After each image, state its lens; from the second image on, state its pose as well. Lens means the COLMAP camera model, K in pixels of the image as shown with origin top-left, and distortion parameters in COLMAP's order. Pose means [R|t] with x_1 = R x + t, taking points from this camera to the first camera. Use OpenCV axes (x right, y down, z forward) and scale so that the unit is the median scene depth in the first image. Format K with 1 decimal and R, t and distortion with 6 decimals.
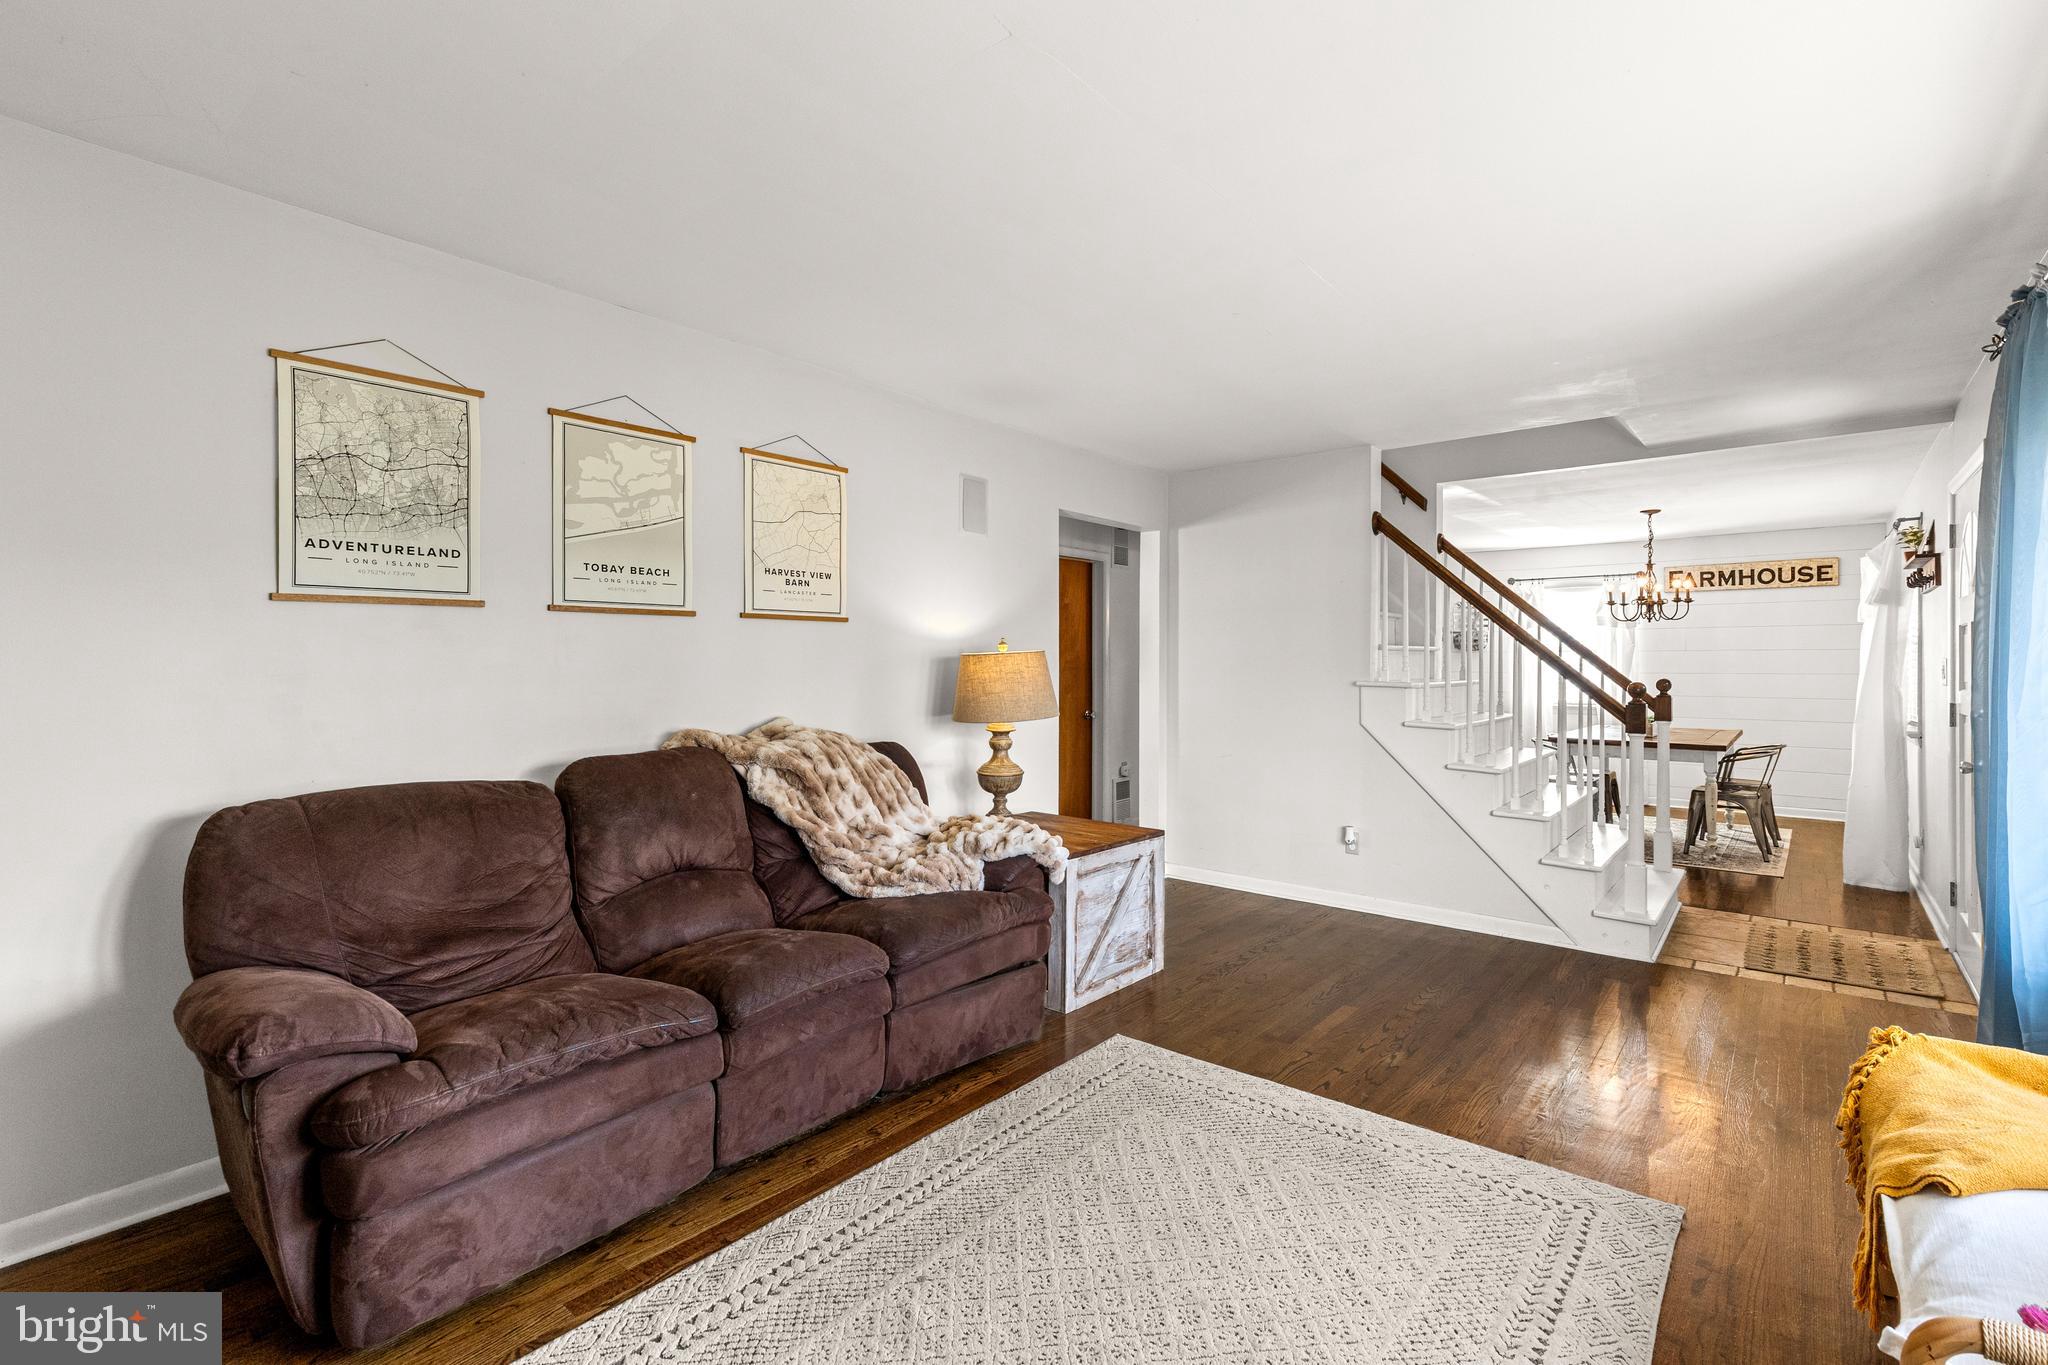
lens RADIAL K [[952.2, 0, 1040.0], [0, 952.2, 654.4], [0, 0, 1]] dist [0.008138, -0.000844]
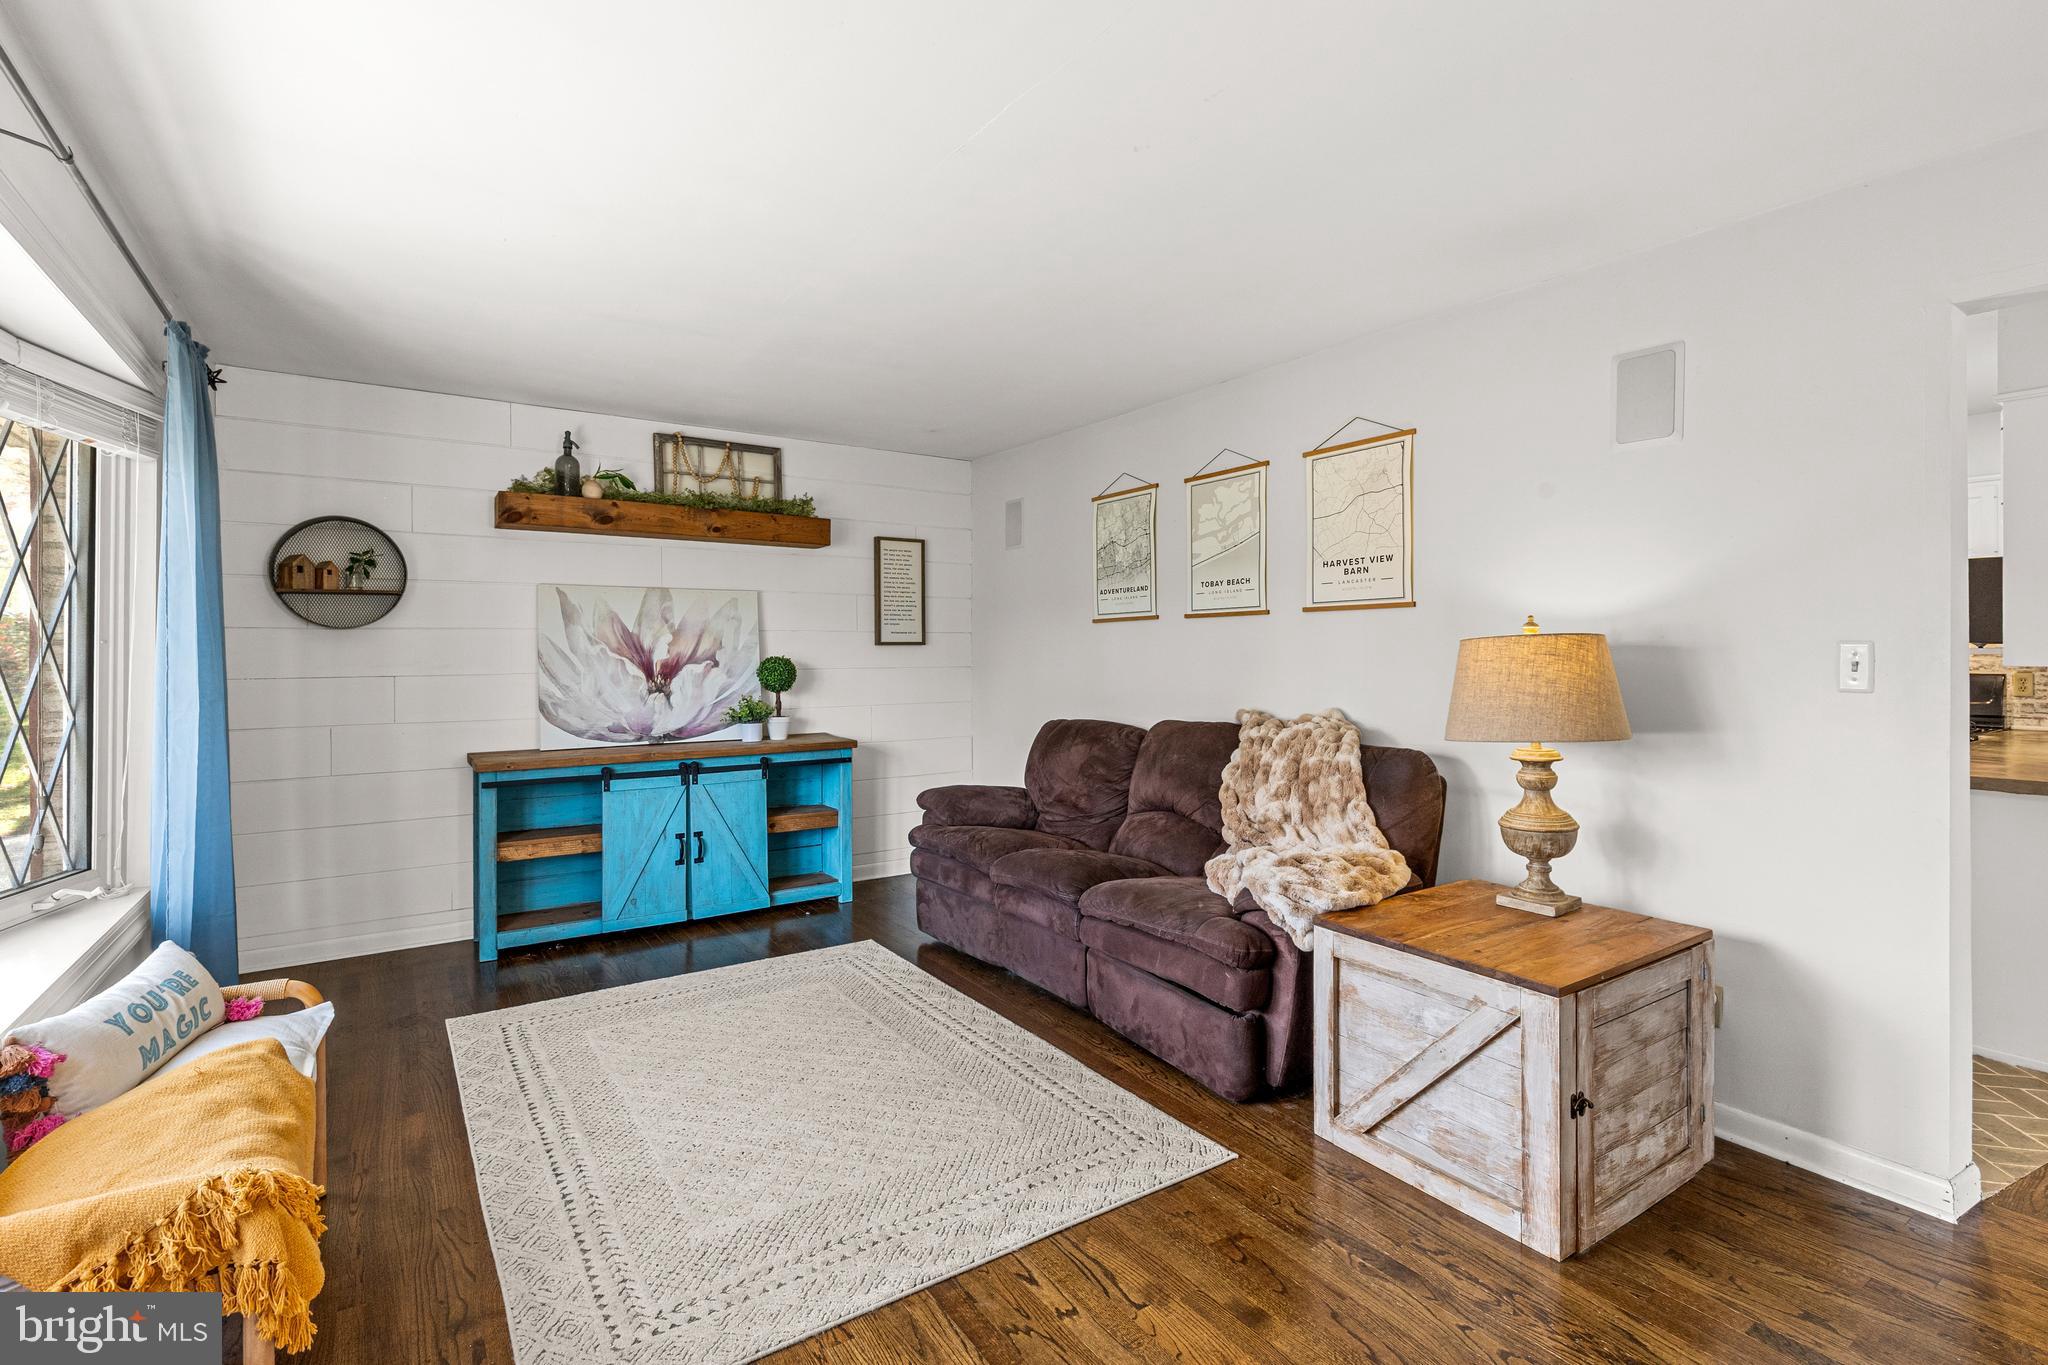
lens RADIAL K [[952.1, 0, 1024.4], [0, 952.1, 645.7], [0, 0, 1]] dist [0.000621, -0.000484]
pose [[-0.298690, -0.006881, -0.954325, 0.880894], [0.010745, 0.999886, -0.010573, 0.008044], [0.954290, -0.013412, -0.298583, 1.117977]]
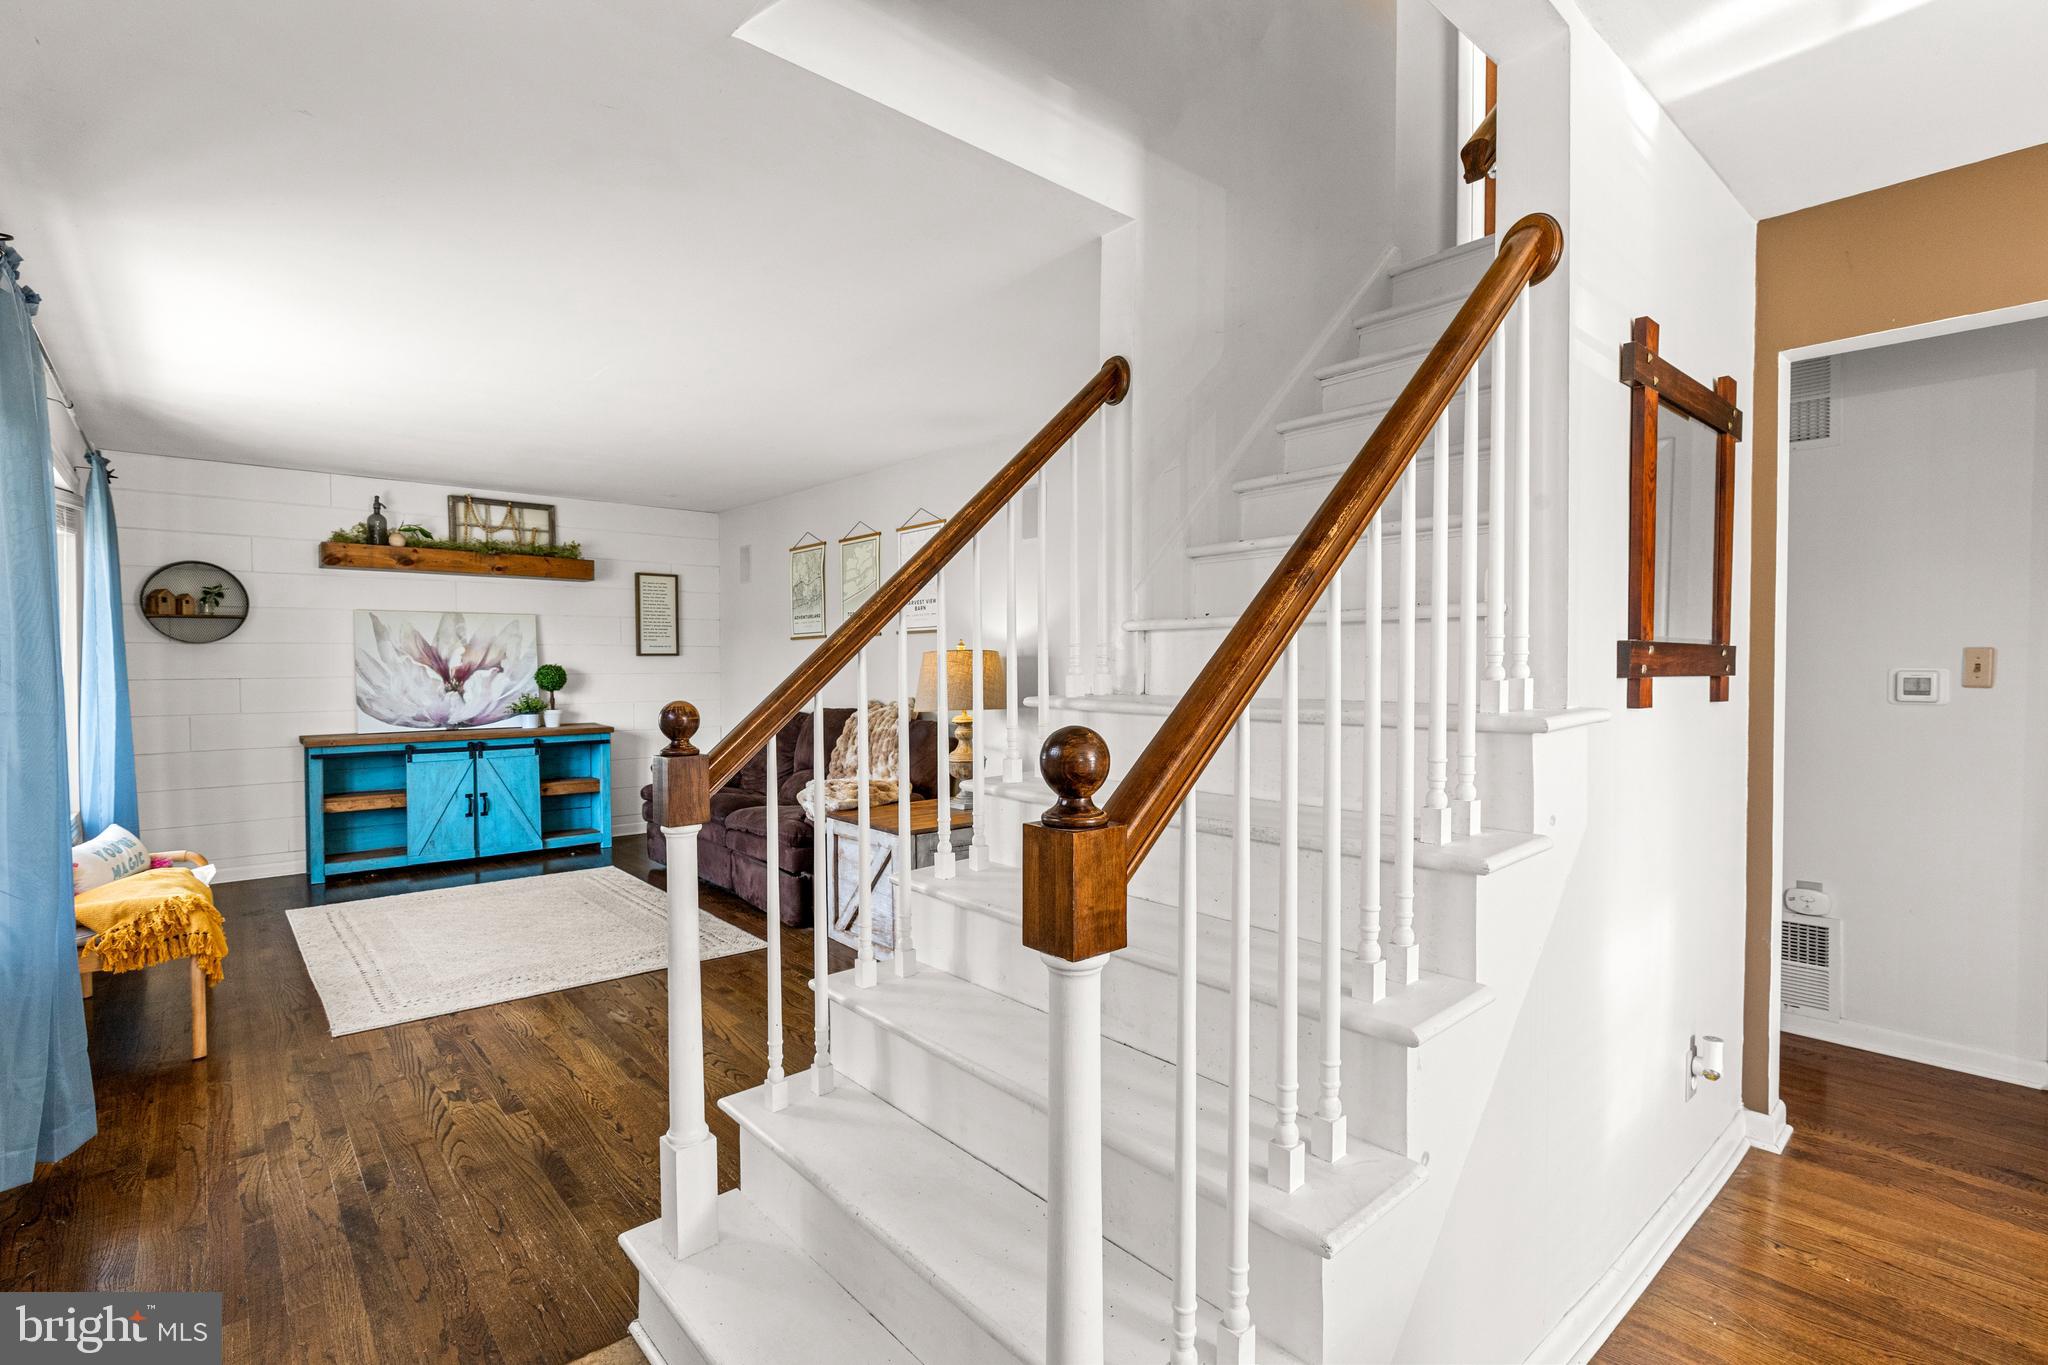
lens RADIAL K [[954.5, 0, 1022.1], [0, 954.5, 678.2], [0, 0, 1]] dist [-0.001179, 0.000258]
pose [[-0.184811, 0.015137, -0.982658, 1.363490], [0.010958, 0.999851, 0.013341, 0.018447], [0.982713, -0.008302, -0.184949, 1.656176]]
